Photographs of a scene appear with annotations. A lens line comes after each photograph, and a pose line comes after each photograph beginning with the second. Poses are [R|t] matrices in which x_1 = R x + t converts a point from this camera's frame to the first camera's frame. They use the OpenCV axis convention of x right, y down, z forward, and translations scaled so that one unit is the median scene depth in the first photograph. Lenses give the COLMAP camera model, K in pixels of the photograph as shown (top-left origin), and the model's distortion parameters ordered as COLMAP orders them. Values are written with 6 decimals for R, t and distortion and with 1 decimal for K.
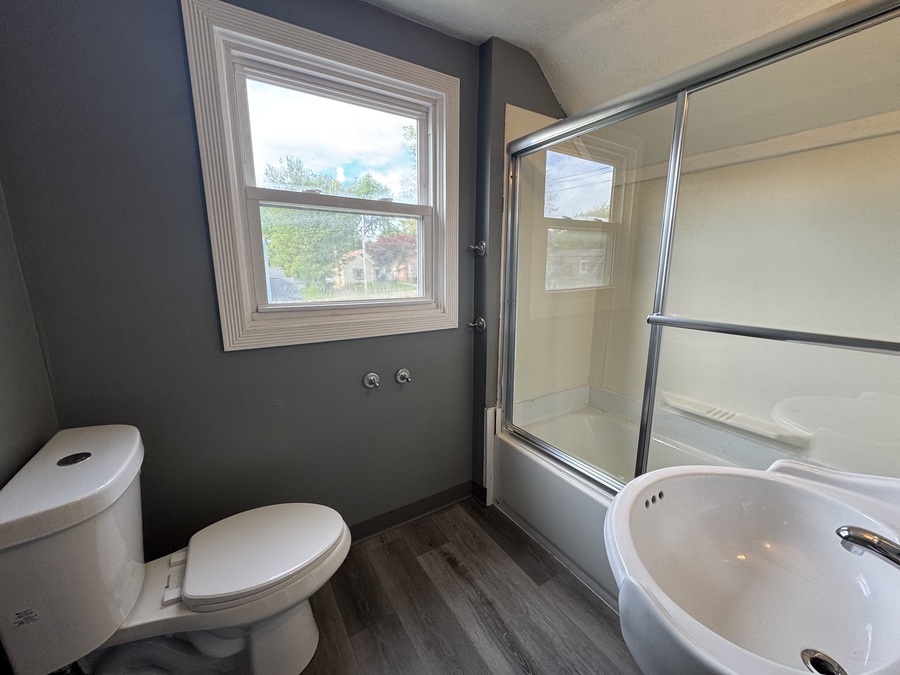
lens RADIAL K [[358.8, 0, 453.7], [0, 358.8, 338.5], [0, 0, 1]] dist [-0.003809, 0.000671]
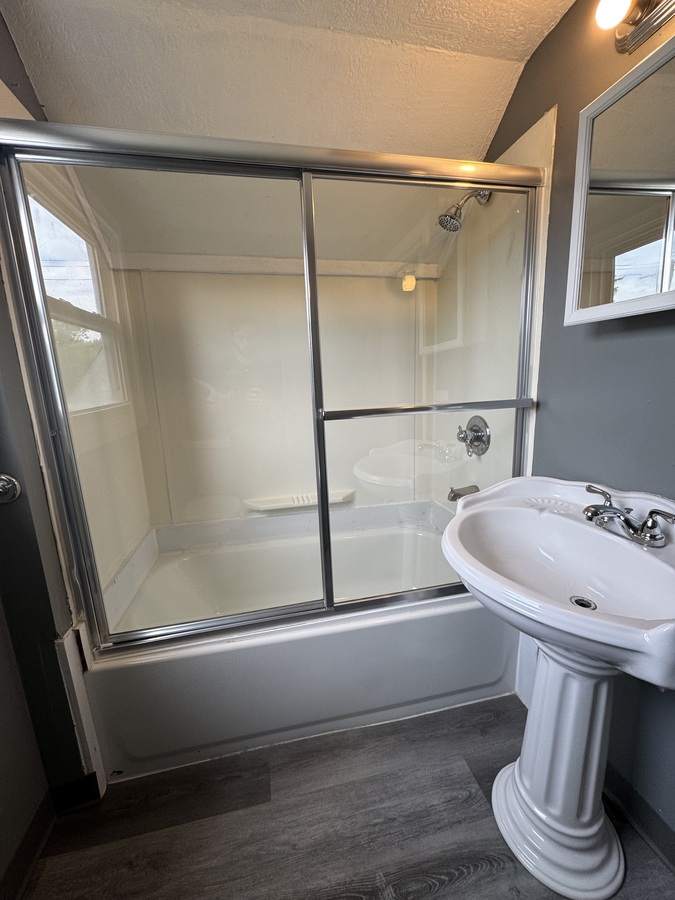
lens RADIAL K [[358.8, 0, 337.3], [0, 358.8, 450.4], [0, 0, 1]] dist [-0.003809, 0.000671]
pose [[0.348151, -0.195898, 0.916741, -0.201608], [0.223172, 0.967126, 0.121911, -0.046543], [-0.910486, 0.162148, 0.380425, 0.405243]]
